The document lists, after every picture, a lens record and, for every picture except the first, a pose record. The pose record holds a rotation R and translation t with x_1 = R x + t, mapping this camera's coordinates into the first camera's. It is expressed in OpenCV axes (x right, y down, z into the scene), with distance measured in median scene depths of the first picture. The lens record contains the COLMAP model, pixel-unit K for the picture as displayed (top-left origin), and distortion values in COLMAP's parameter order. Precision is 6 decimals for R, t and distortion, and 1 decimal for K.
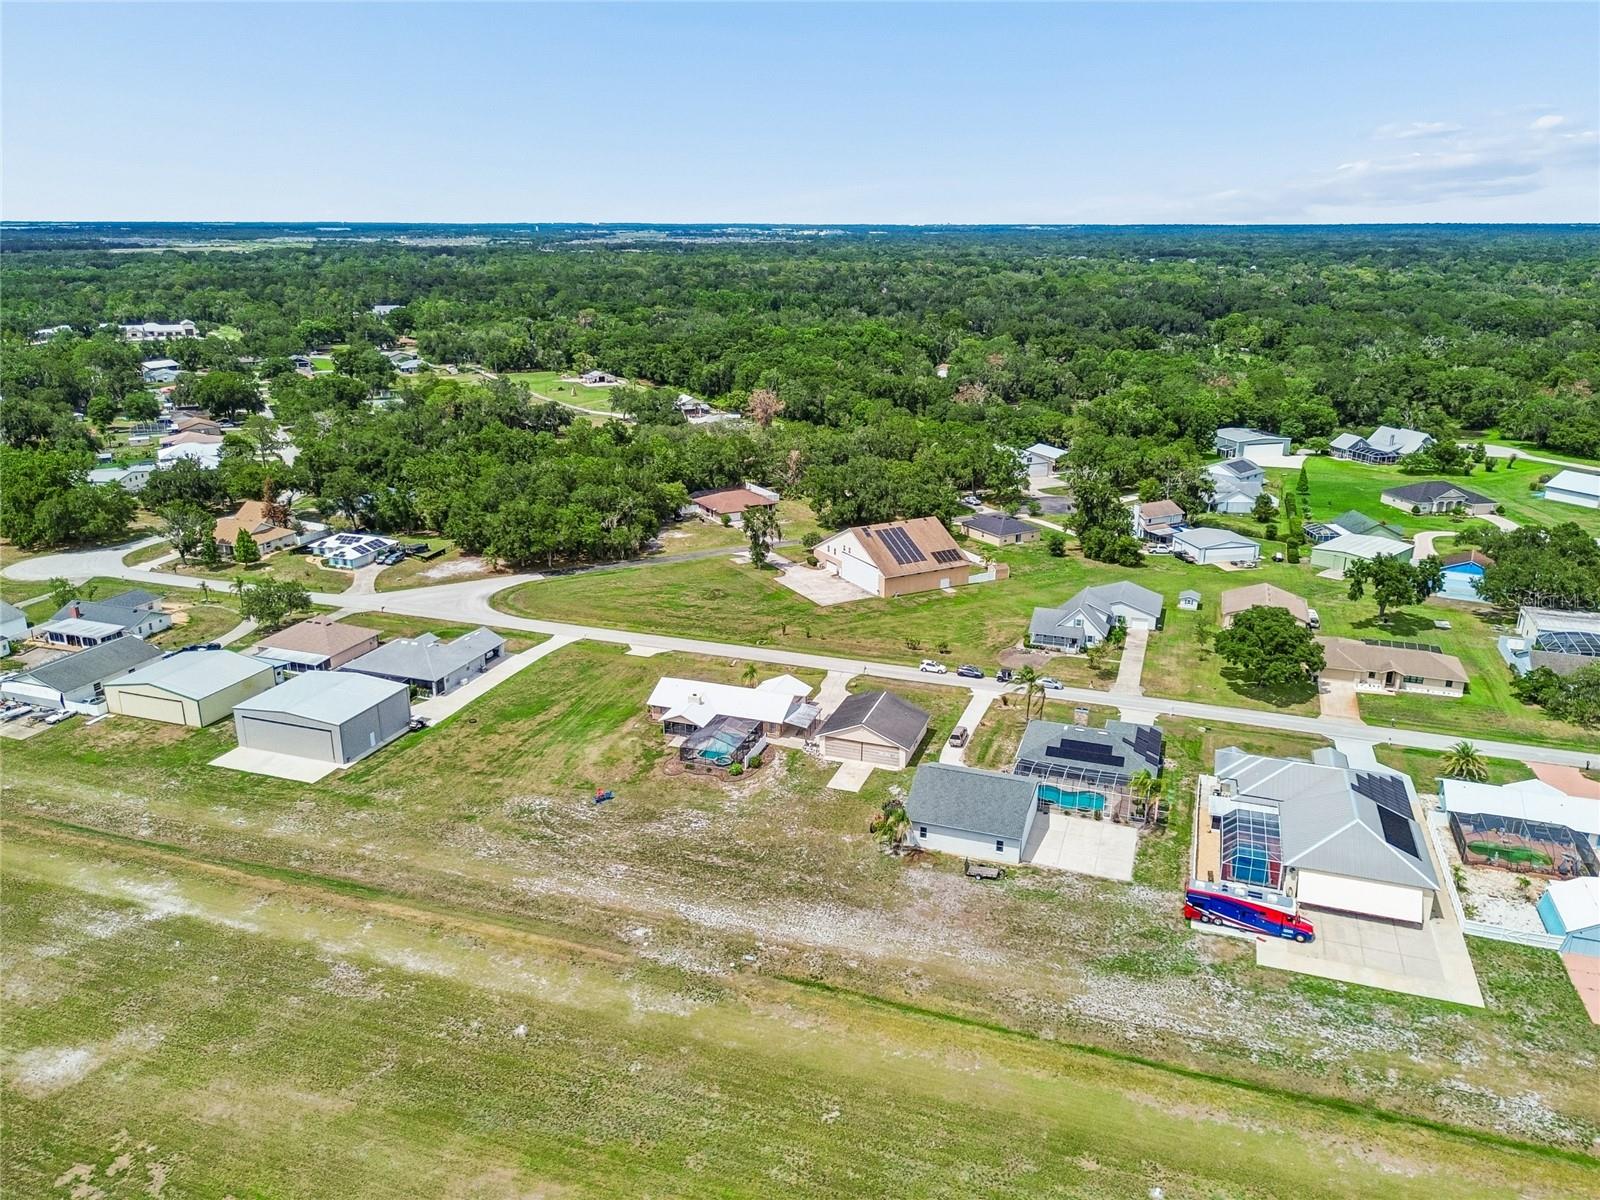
lens RADIAL K [[1153.4, 0, 808.7], [0, 1153.4, 606.5], [0, 0, 1]] dist [0.077425, -0.097536]
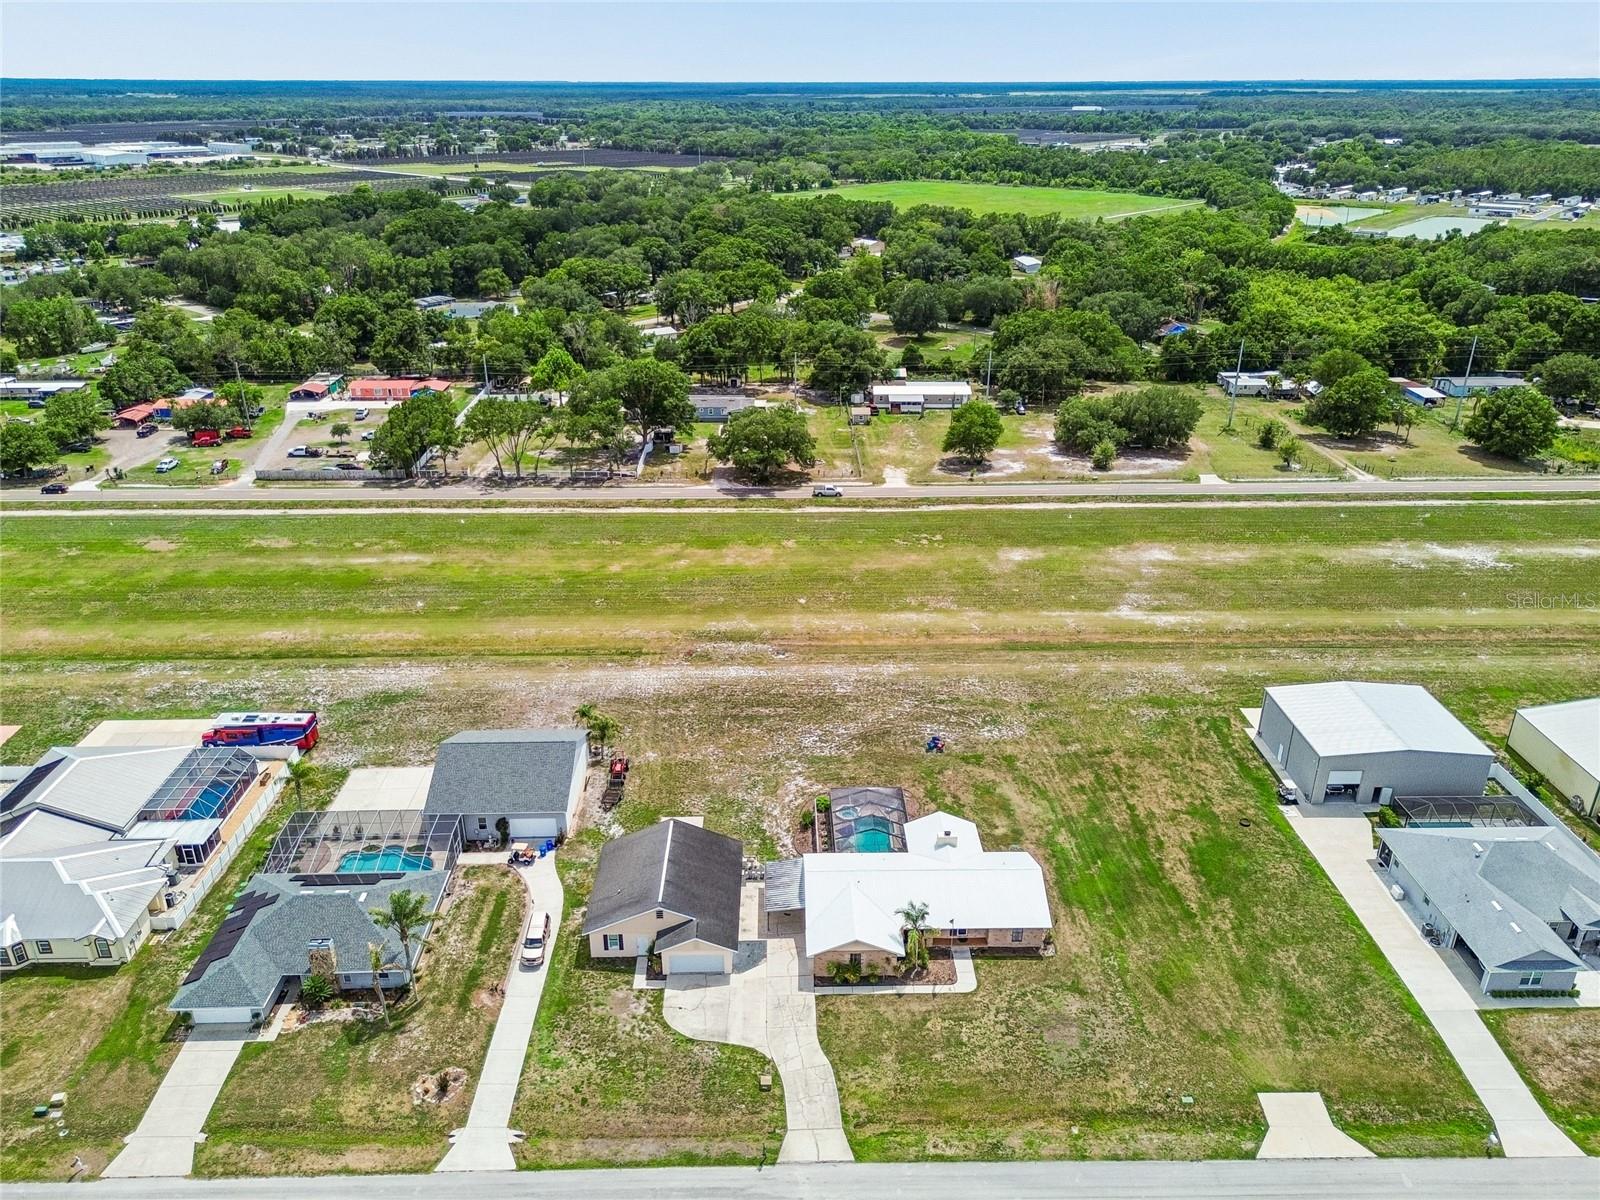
lens RADIAL K [[1150.9, 0, 791.2], [0, 1150.9, 604.1], [0, 0, 1]] dist [0.058905, -0.050423]
pose [[-0.941473, 0.138028, -0.307534, 0.150381], [-0.107310, 0.742136, 0.661603, -0.398995], [0.319552, 0.655883, -0.683889, 1.212469]]
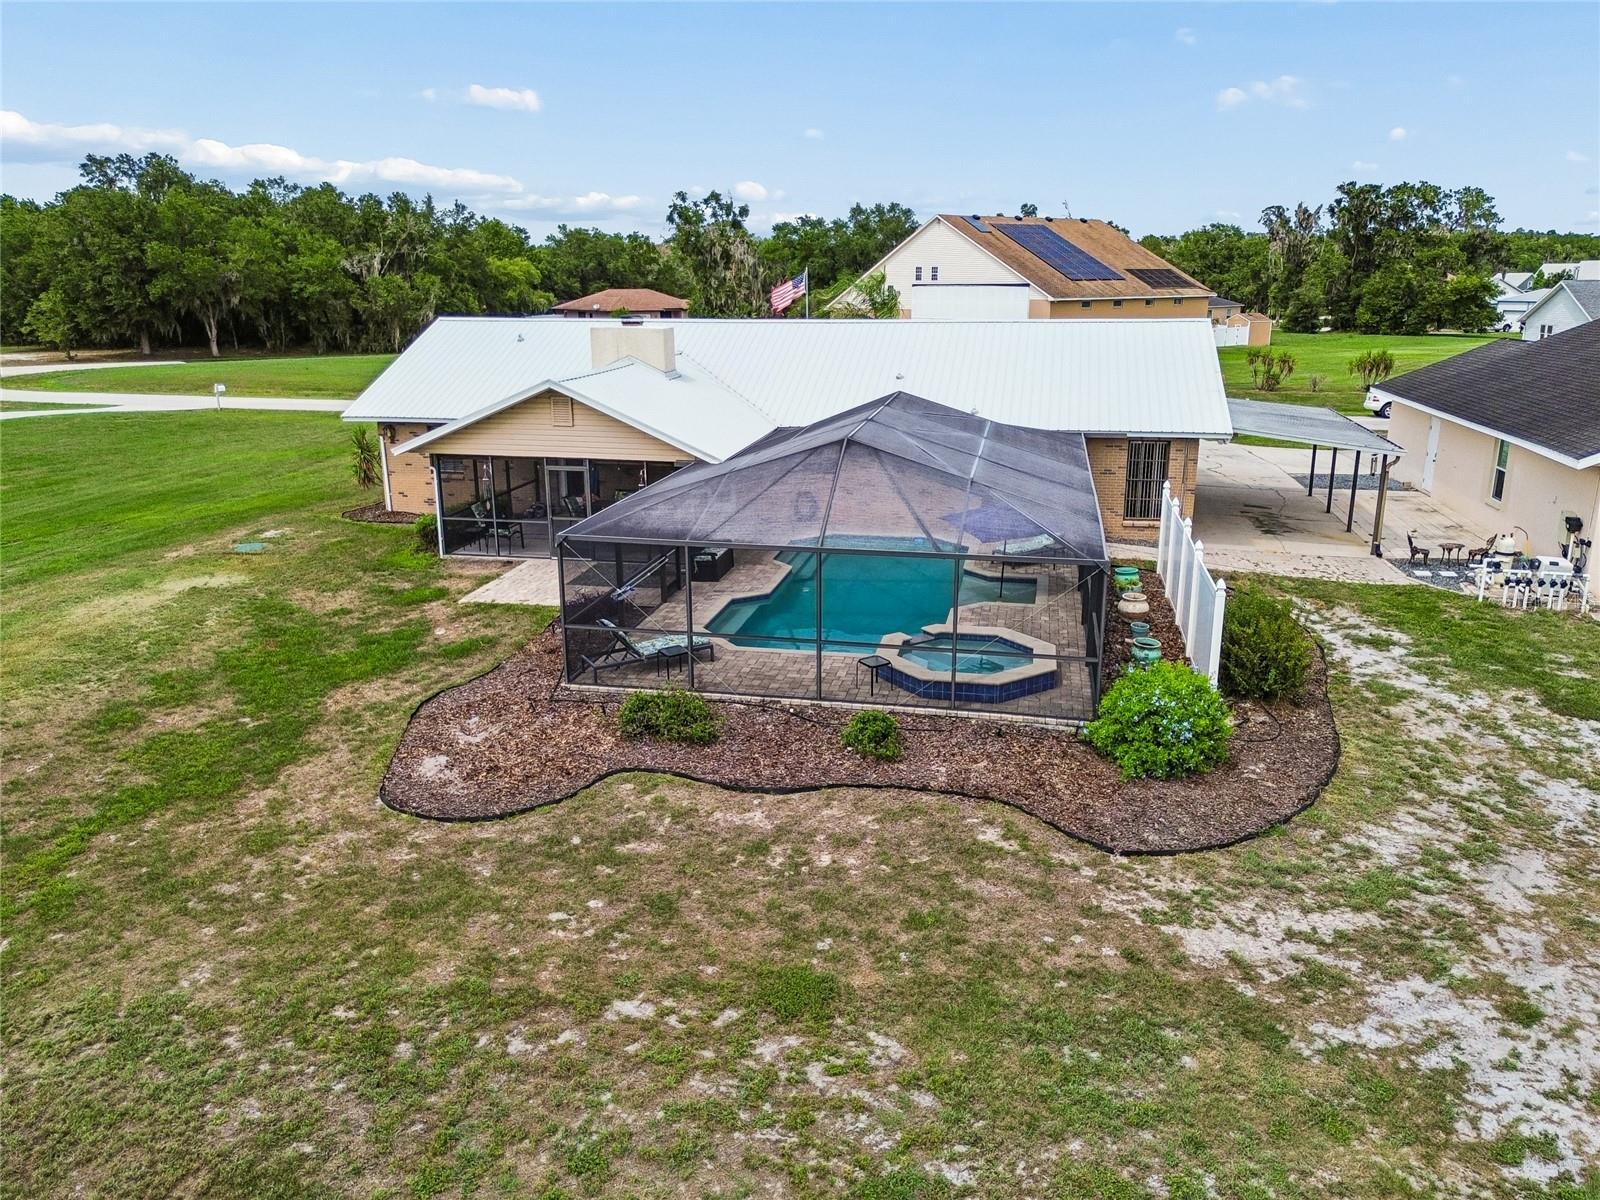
lens RADIAL K [[1143.2, 0, 805.3], [0, 1143.2, 592.6], [0, 0, 1]] dist [0.072471, -0.071994]
pose [[0.992056, -0.042695, 0.118333, -0.087137], [0.048868, 0.997565, -0.049768, 0.113009], [-0.115920, 0.055156, 0.991726, 0.765043]]
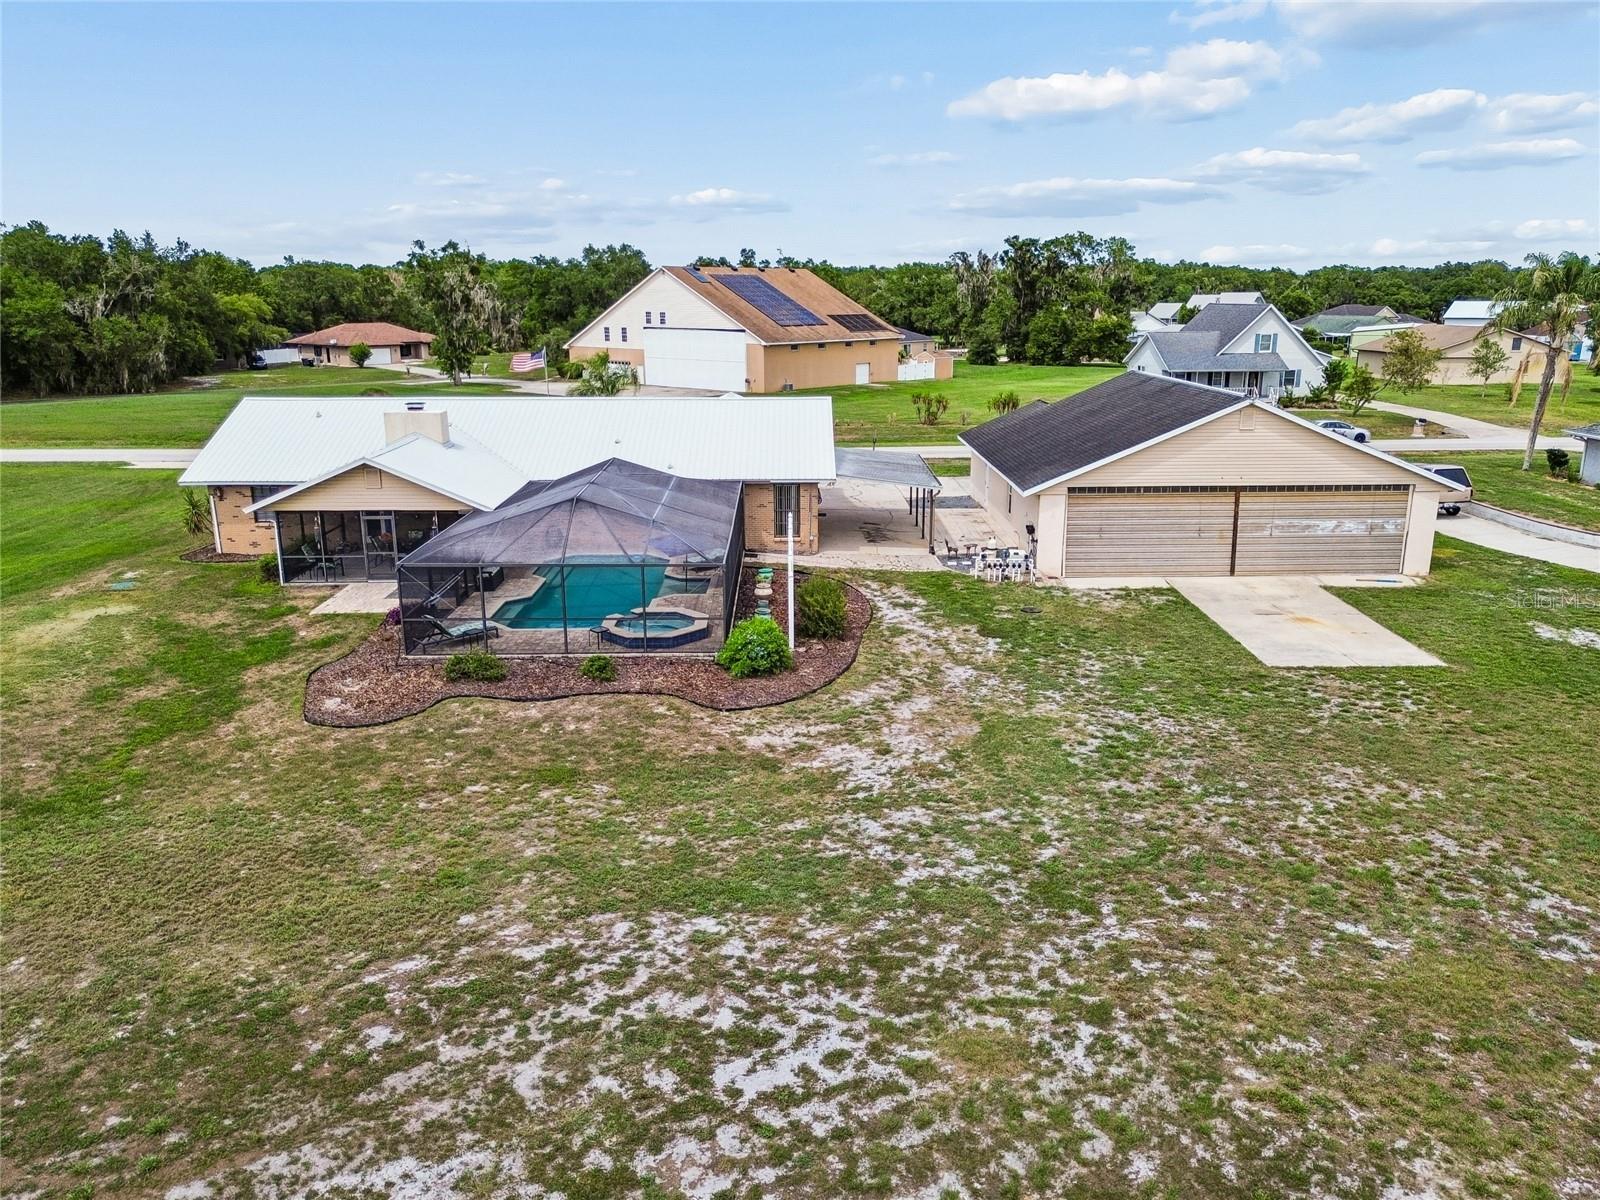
lens RADIAL K [[1146.3, 0, 808.1], [0, 1146.3, 590.6], [0, 0, 1]] dist [0.099030, -0.130927]
pose [[0.941555, -0.092447, 0.323926, -0.094190], [0.114102, 0.992286, -0.048468, 0.119607], [-0.316947, 0.082596, 0.944840, 0.700631]]
